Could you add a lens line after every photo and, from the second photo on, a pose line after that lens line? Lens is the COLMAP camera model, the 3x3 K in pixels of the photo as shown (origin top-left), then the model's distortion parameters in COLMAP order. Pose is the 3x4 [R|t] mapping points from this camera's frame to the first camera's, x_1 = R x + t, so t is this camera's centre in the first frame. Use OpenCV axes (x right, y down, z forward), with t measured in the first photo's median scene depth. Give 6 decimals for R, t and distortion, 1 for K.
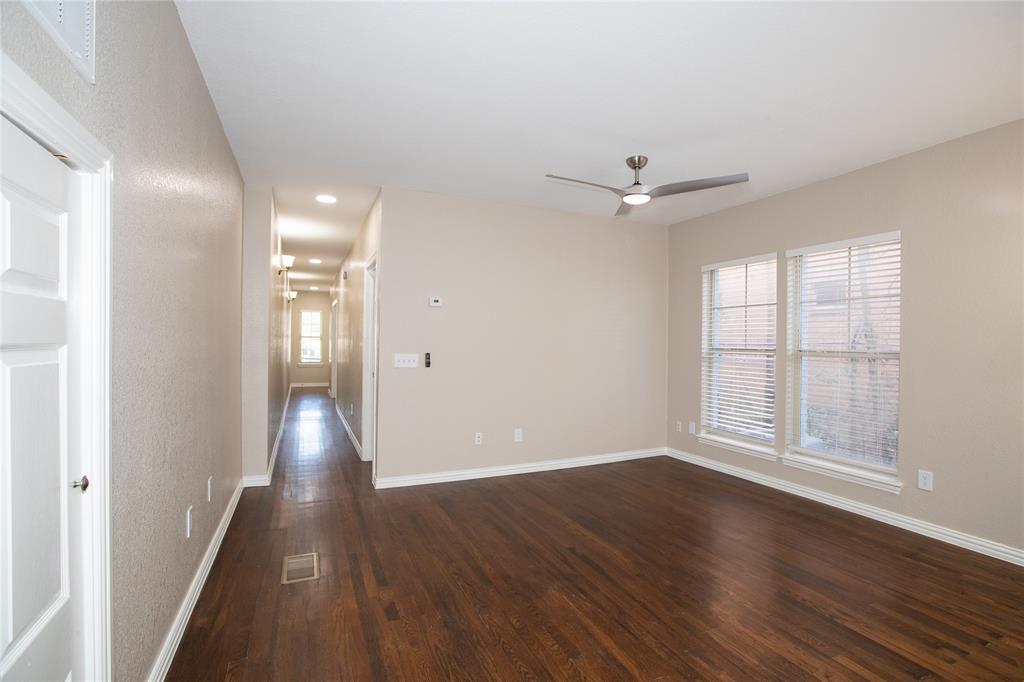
lens RADIAL K [[469.0, 0, 522.4], [0, 469.0, 342.1], [0, 0, 1]] dist [-0.002108, 0.000047]
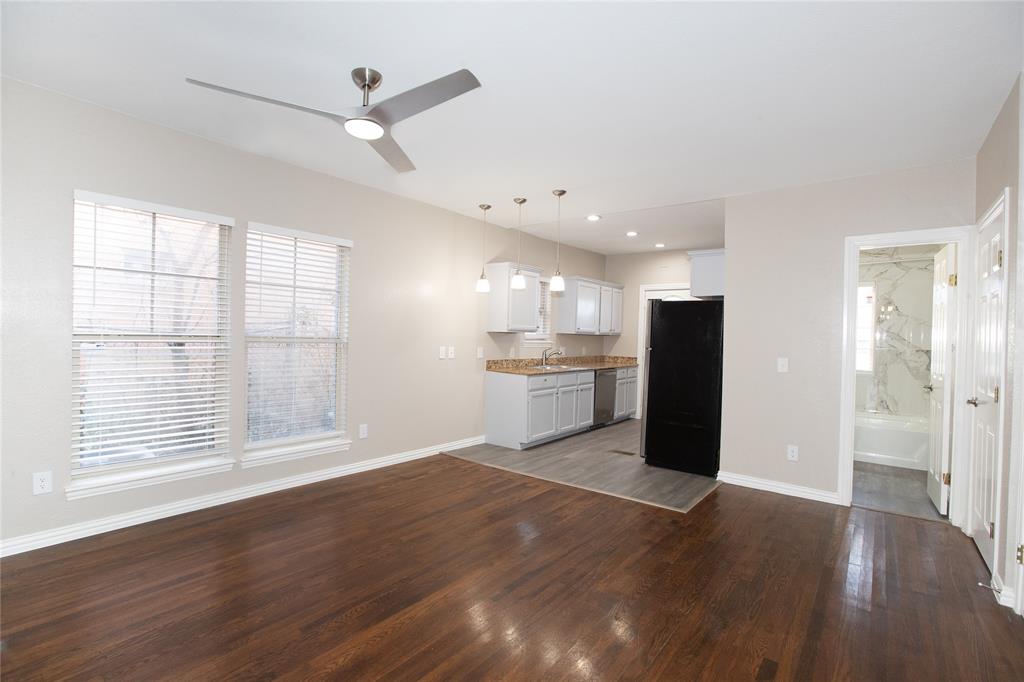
lens RADIAL K [[474.5, 0, 507.9], [0, 474.5, 340.5], [0, 0, 1]] dist [-0.020479, 0.000496]
pose [[-0.427916, -0.030224, 0.903313, -0.491643], [-0.026391, 0.999432, 0.020938, -0.007239], [-0.903433, -0.014880, -0.428470, 1.076979]]
